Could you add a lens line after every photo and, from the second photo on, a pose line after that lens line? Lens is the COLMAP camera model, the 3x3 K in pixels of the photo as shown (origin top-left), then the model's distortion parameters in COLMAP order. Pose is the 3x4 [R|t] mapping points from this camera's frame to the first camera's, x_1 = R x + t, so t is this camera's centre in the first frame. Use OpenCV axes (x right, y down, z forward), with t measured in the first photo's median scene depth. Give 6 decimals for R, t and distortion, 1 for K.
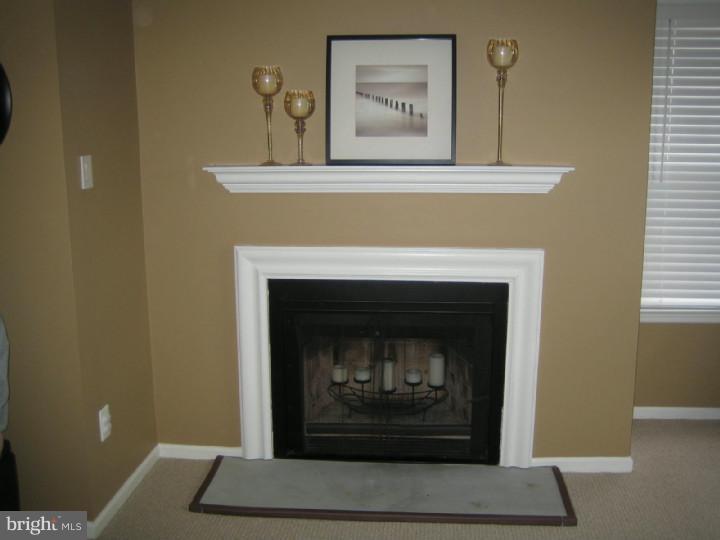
lens RADIAL K [[725.2, 0, 364.6], [0, 725.2, 263.7], [0, 0, 1]] dist [-0.127051, 0.000000]
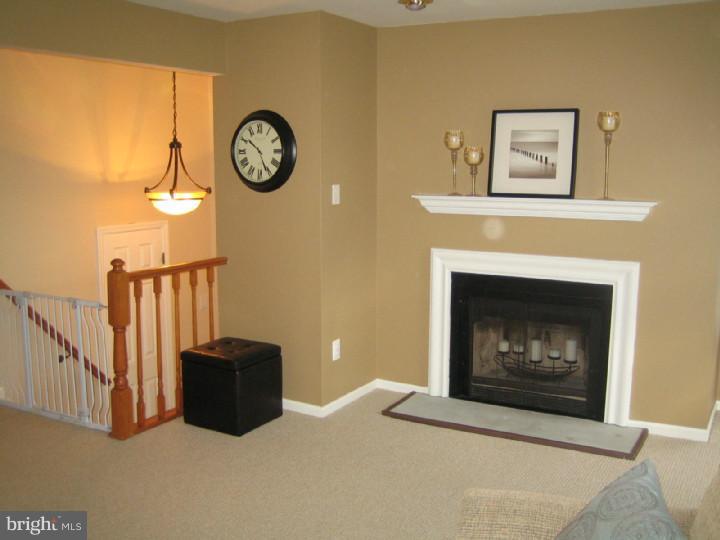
lens RADIAL K [[725.2, 0, 357.9], [0, 725.2, 273.3], [0, 0, 1]] dist [-0.127051, 0.000000]
pose [[0.903506, 0.068384, -0.423085, 0.340437], [-0.085040, 0.996165, -0.020592, 0.075258], [0.420055, 0.054584, 0.905856, -0.453354]]
